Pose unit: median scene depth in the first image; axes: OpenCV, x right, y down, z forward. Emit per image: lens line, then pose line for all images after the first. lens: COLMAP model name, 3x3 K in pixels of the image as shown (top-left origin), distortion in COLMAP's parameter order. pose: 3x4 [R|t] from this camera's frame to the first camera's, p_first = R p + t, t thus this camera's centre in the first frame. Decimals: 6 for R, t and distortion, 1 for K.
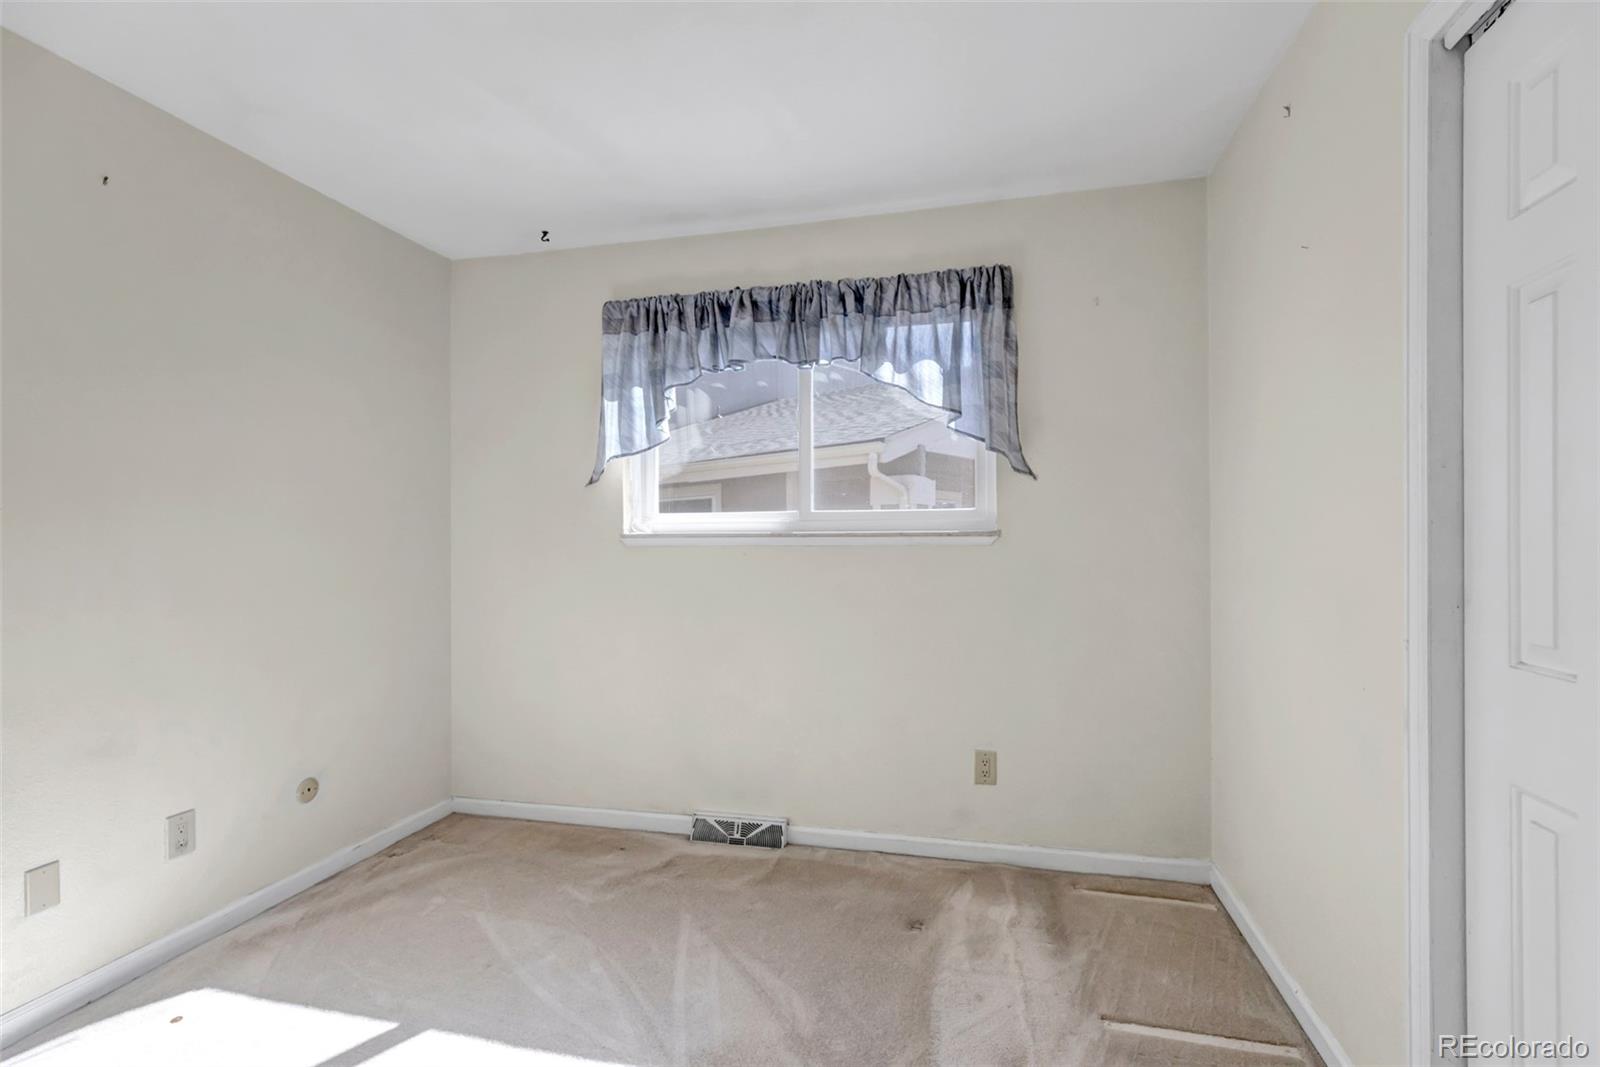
lens RADIAL K [[734.1, 0, 803.1], [0, 734.1, 541.2], [0, 0, 1]] dist [0.004983, -0.000704]
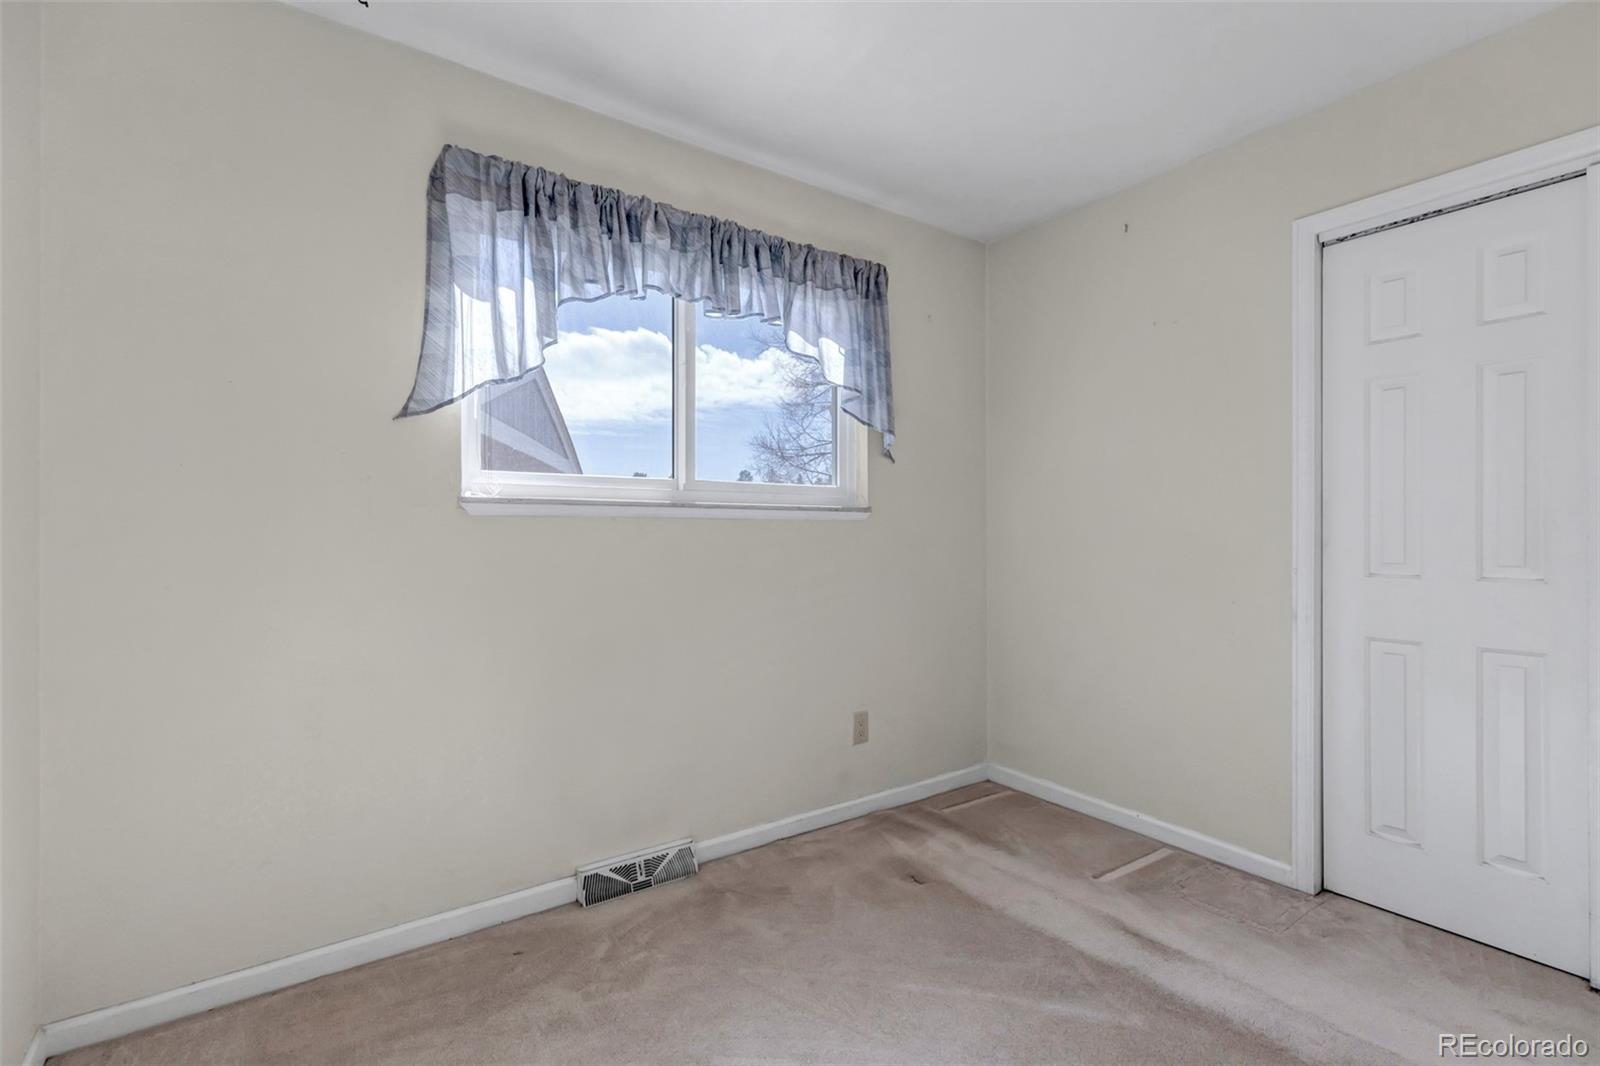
lens RADIAL K [[734.1, 0, 793.2], [0, 734.1, 531.8], [0, 0, 1]] dist [0.004983, -0.000704]
pose [[0.655576, 0.006405, 0.755102, -0.614128], [-0.003579, 0.999979, -0.005375, 0.027698], [-0.755121, 0.000821, 0.655585, 0.362661]]
